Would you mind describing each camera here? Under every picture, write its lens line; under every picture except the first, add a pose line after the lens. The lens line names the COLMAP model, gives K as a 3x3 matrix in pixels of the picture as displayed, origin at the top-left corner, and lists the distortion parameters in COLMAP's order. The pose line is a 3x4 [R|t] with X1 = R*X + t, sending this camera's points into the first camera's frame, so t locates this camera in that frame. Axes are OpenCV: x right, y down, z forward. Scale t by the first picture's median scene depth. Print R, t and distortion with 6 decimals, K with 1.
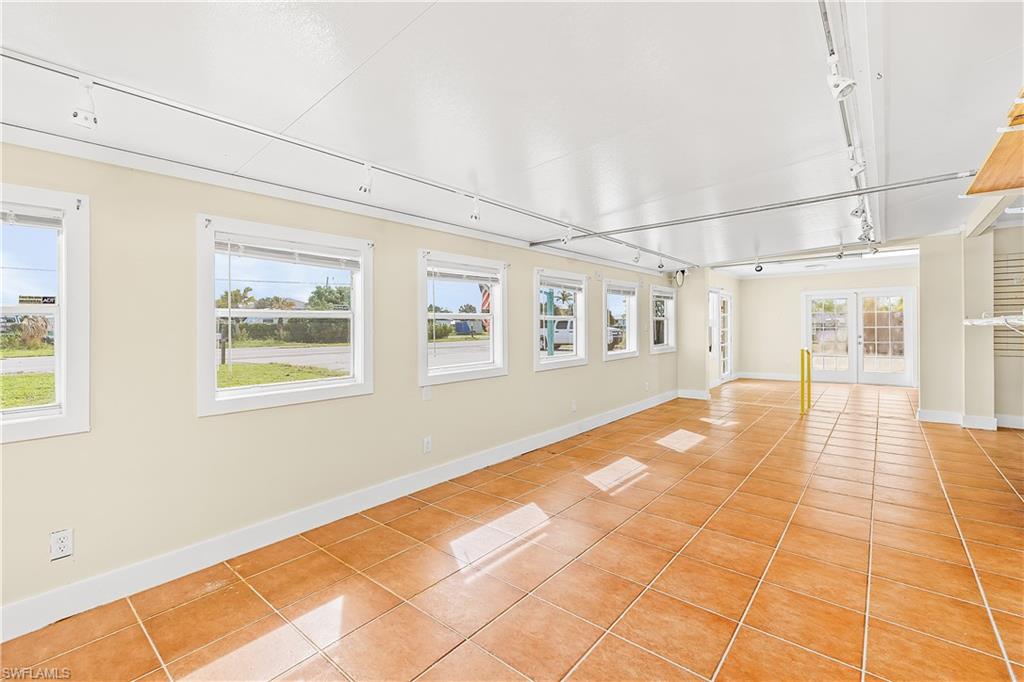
lens RADIAL K [[440.9, 0, 508.7], [0, 440.9, 330.7], [0, 0, 1]] dist [0.004616, 0.000730]
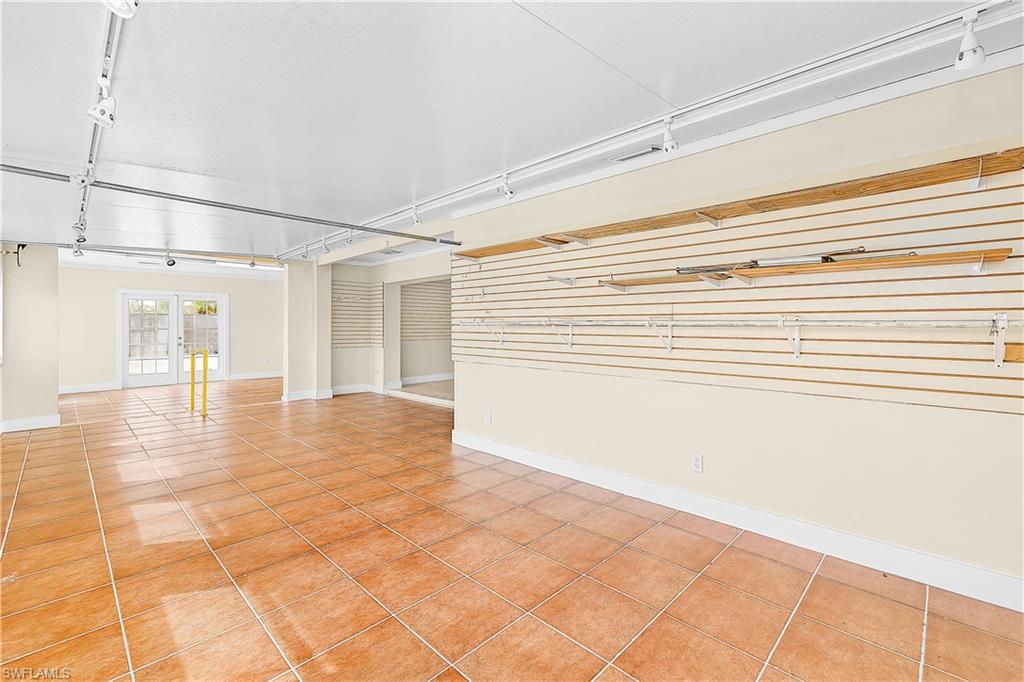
lens RADIAL K [[440.9, 0, 513.9], [0, 440.9, 337.8], [0, 0, 1]] dist [0.004616, 0.000730]
pose [[0.066009, -0.012941, 0.997735, -0.423780], [0.003340, 0.999913, 0.012749, 0.004844], [-0.997813, 0.002491, 0.066047, 0.346279]]
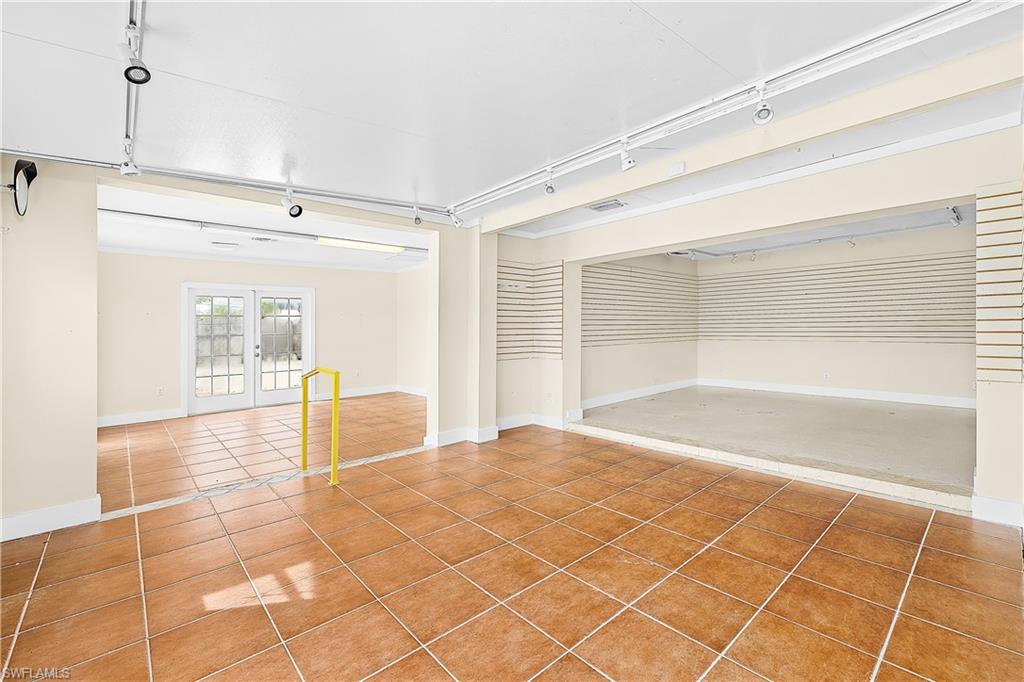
lens RADIAL K [[440.9, 0, 507.7], [0, 440.9, 333.1], [0, 0, 1]] dist [0.004616, 0.000730]
pose [[0.140620, -0.002968, 0.990059, 0.175384], [0.016635, 0.999861, 0.000634, -0.009022], [-0.989924, 0.016380, 0.140650, 1.014379]]
